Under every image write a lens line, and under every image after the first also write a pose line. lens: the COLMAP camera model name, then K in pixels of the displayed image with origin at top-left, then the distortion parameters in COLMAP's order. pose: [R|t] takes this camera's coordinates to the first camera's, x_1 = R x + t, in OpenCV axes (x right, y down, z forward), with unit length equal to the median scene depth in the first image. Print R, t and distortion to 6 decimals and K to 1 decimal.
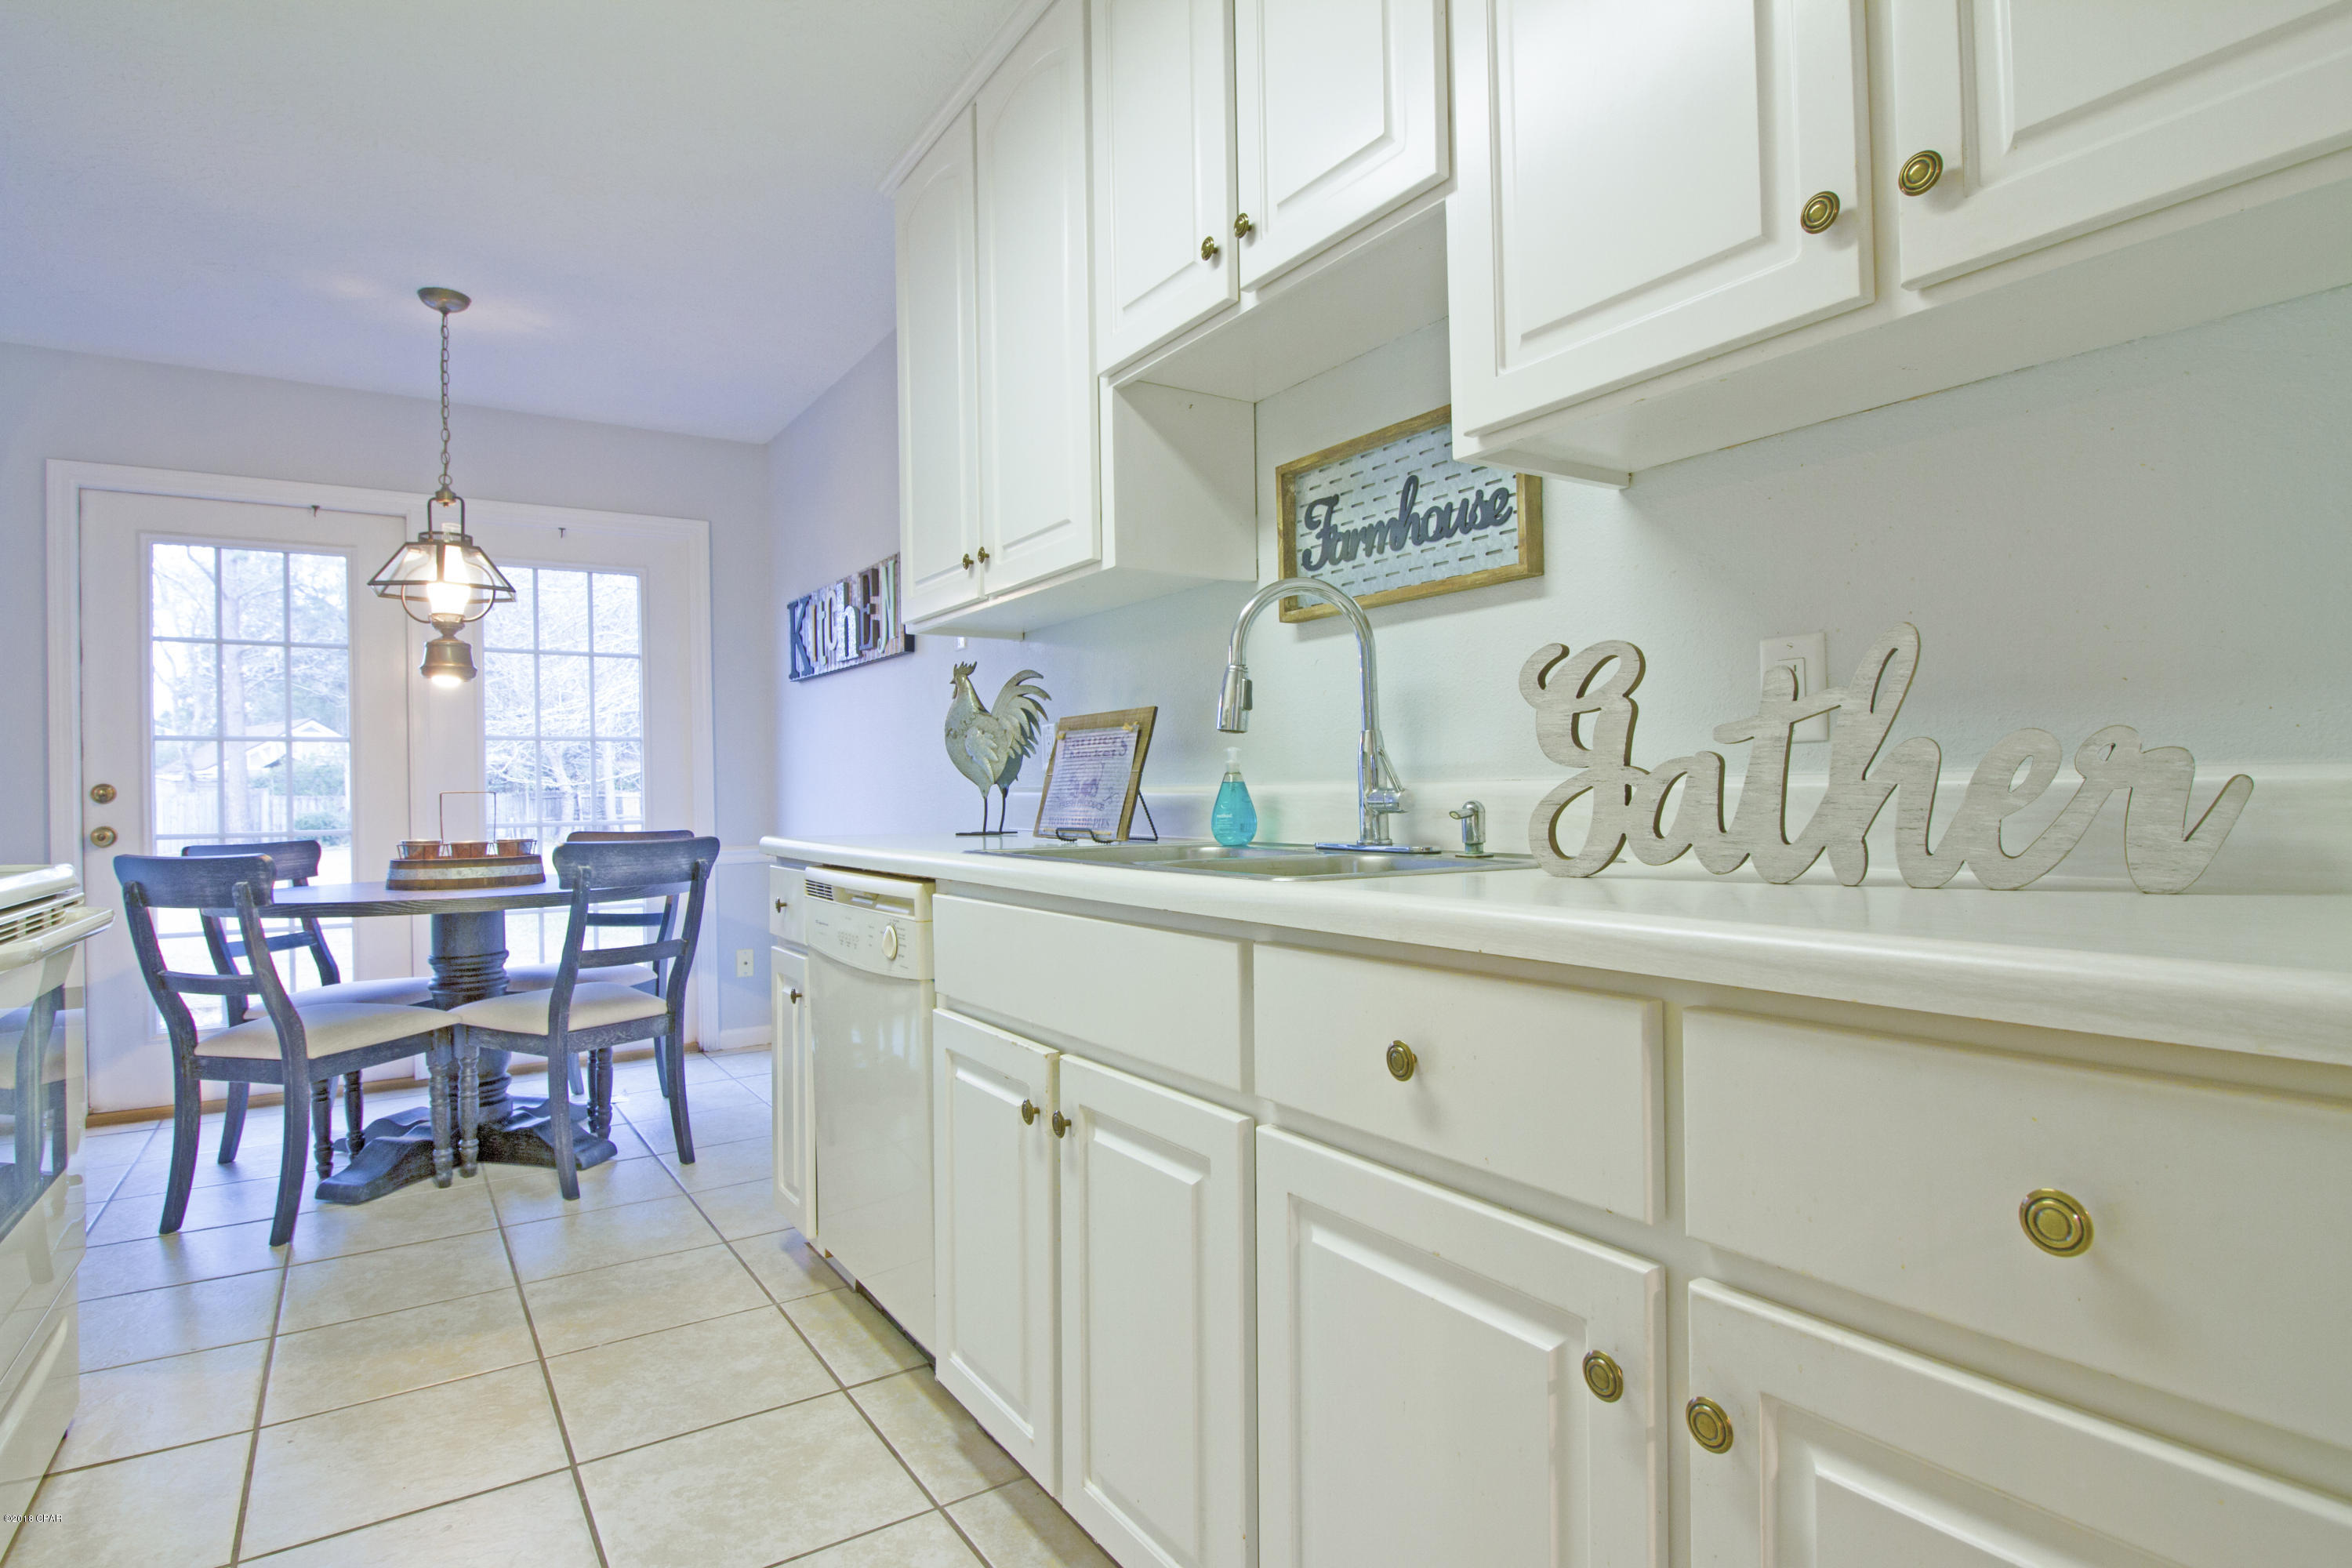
lens RADIAL K [[1238.5, 0, 1160.2], [0, 1238.5, 811.6], [0, 0, 1]] dist [-0.021858, -0.001252]
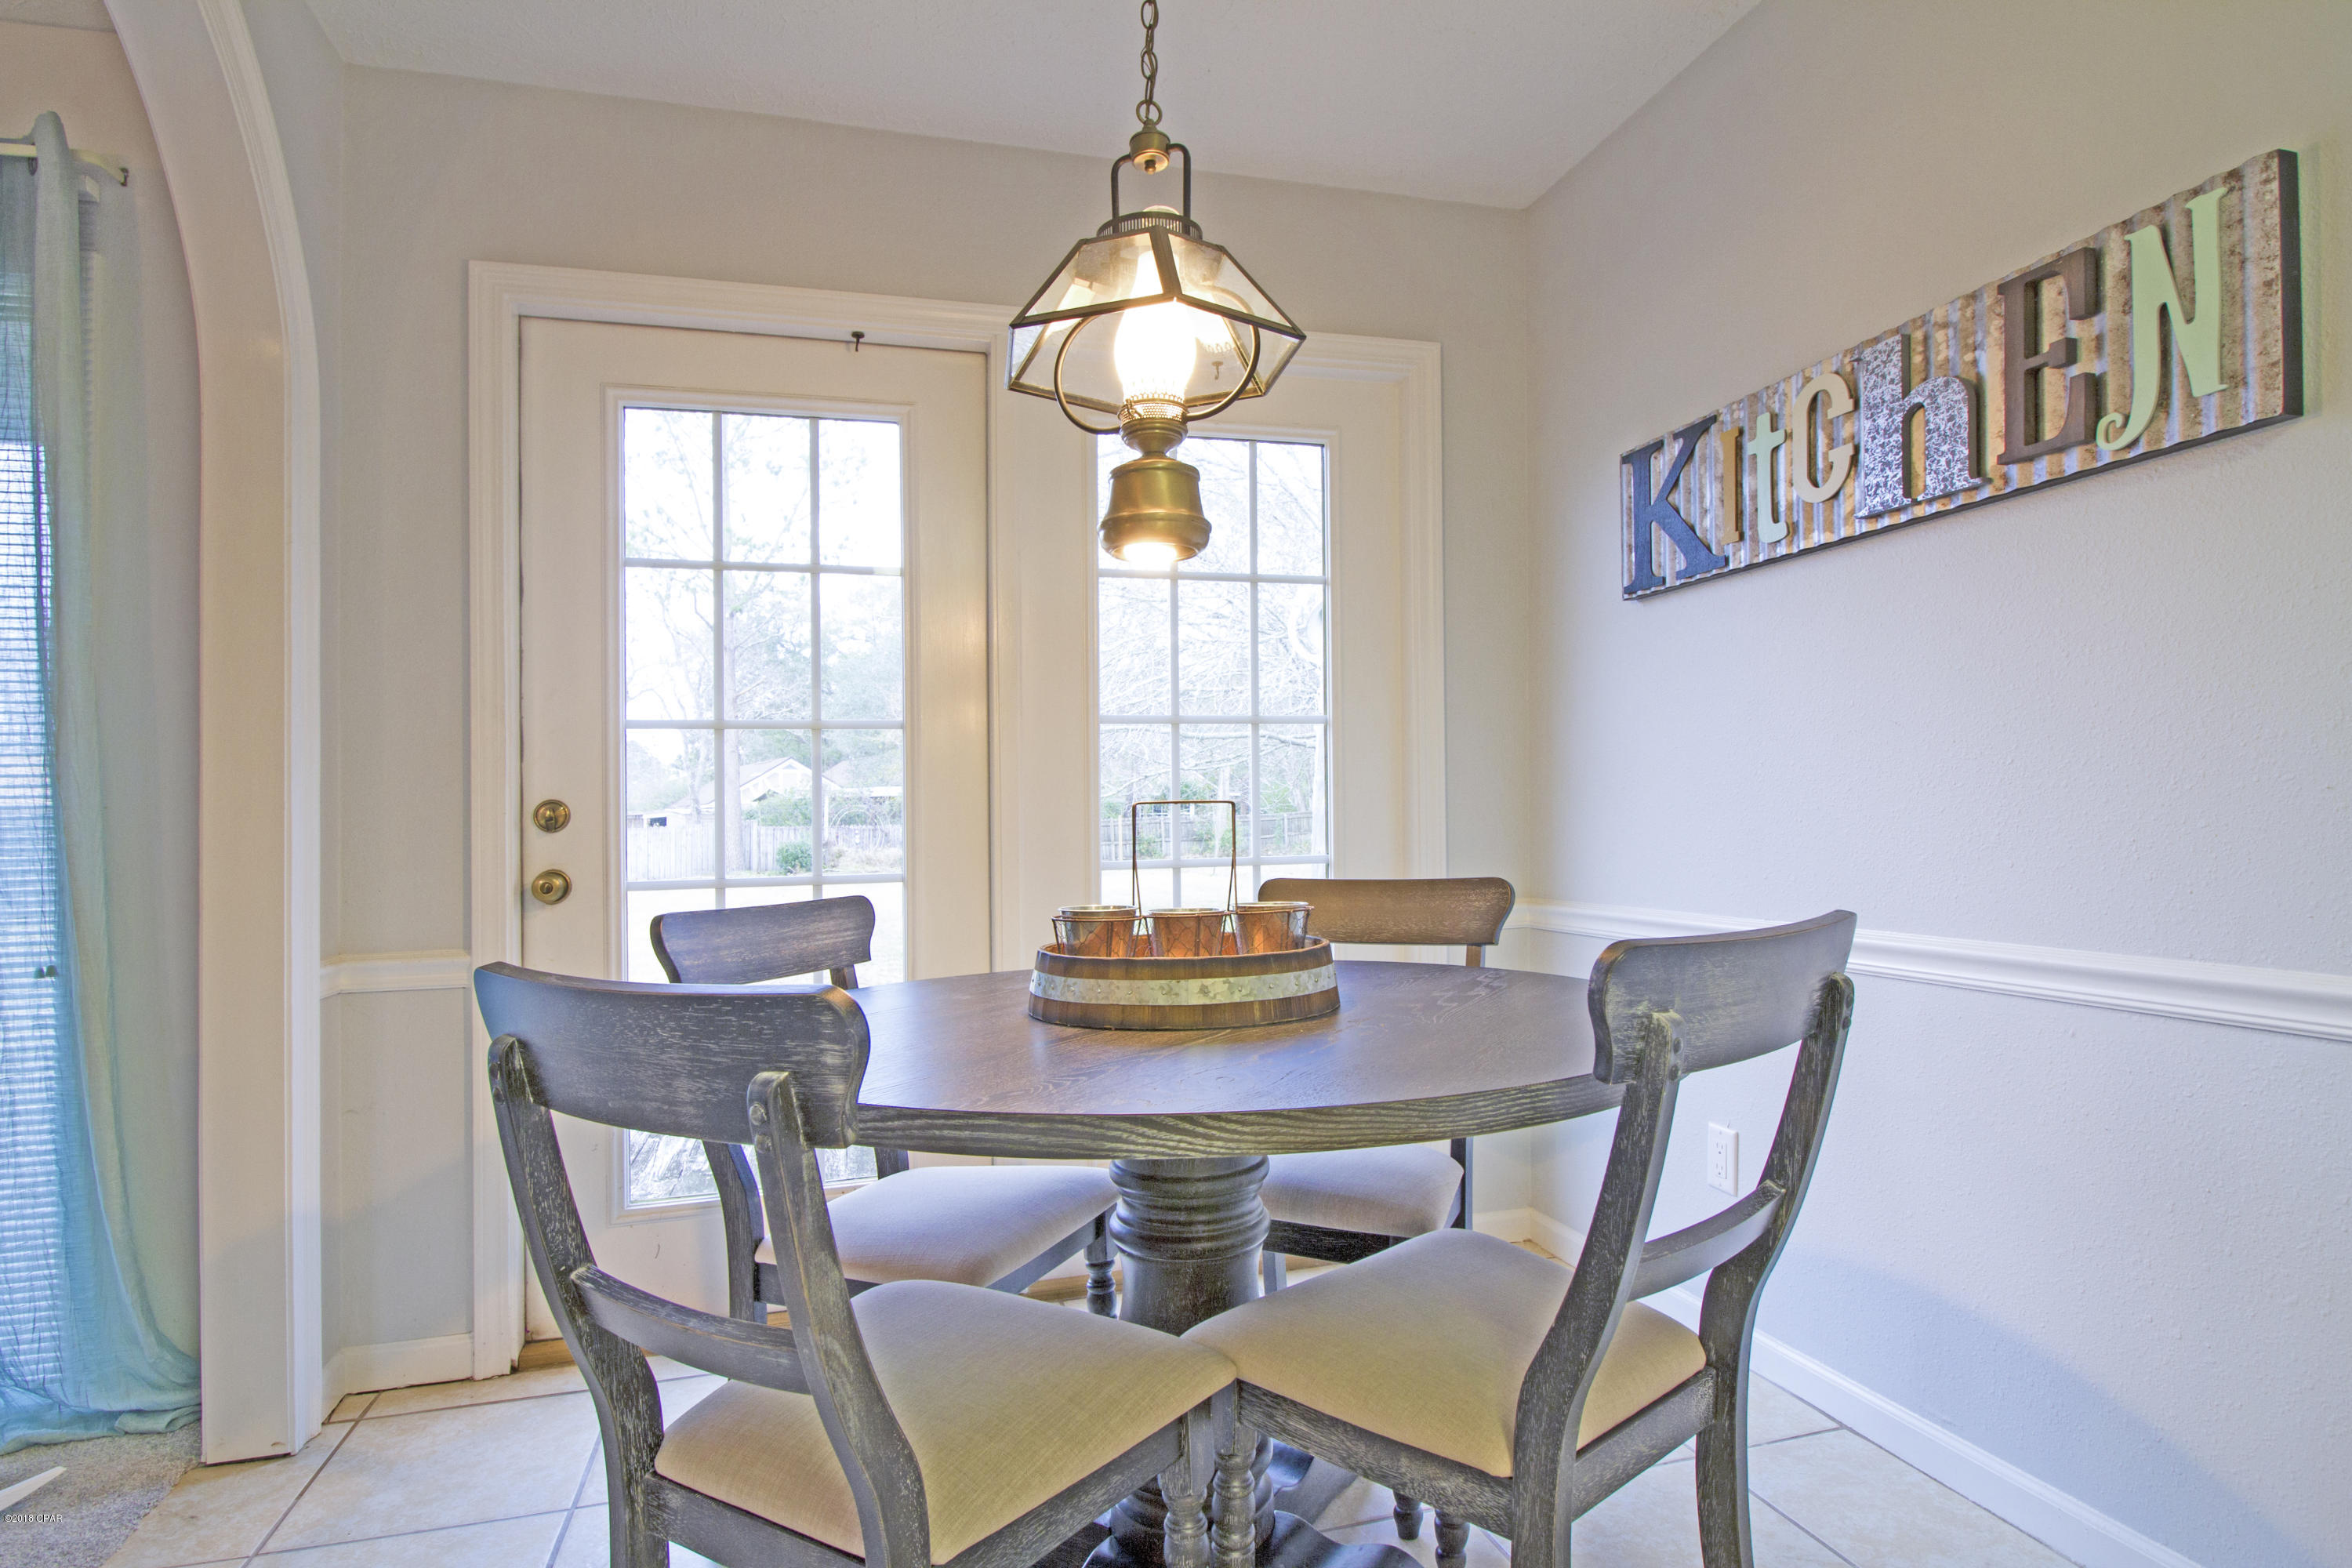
lens RADIAL K [[1238.5, 0, 1183.9], [0, 1238.5, 798.0], [0, 0, 1]] dist [-0.021858, -0.001252]
pose [[0.956439, -0.016094, -0.291487, -0.386294], [0.007066, 0.999463, -0.032000, -0.001667], [0.291846, 0.028547, 0.956039, 0.503527]]
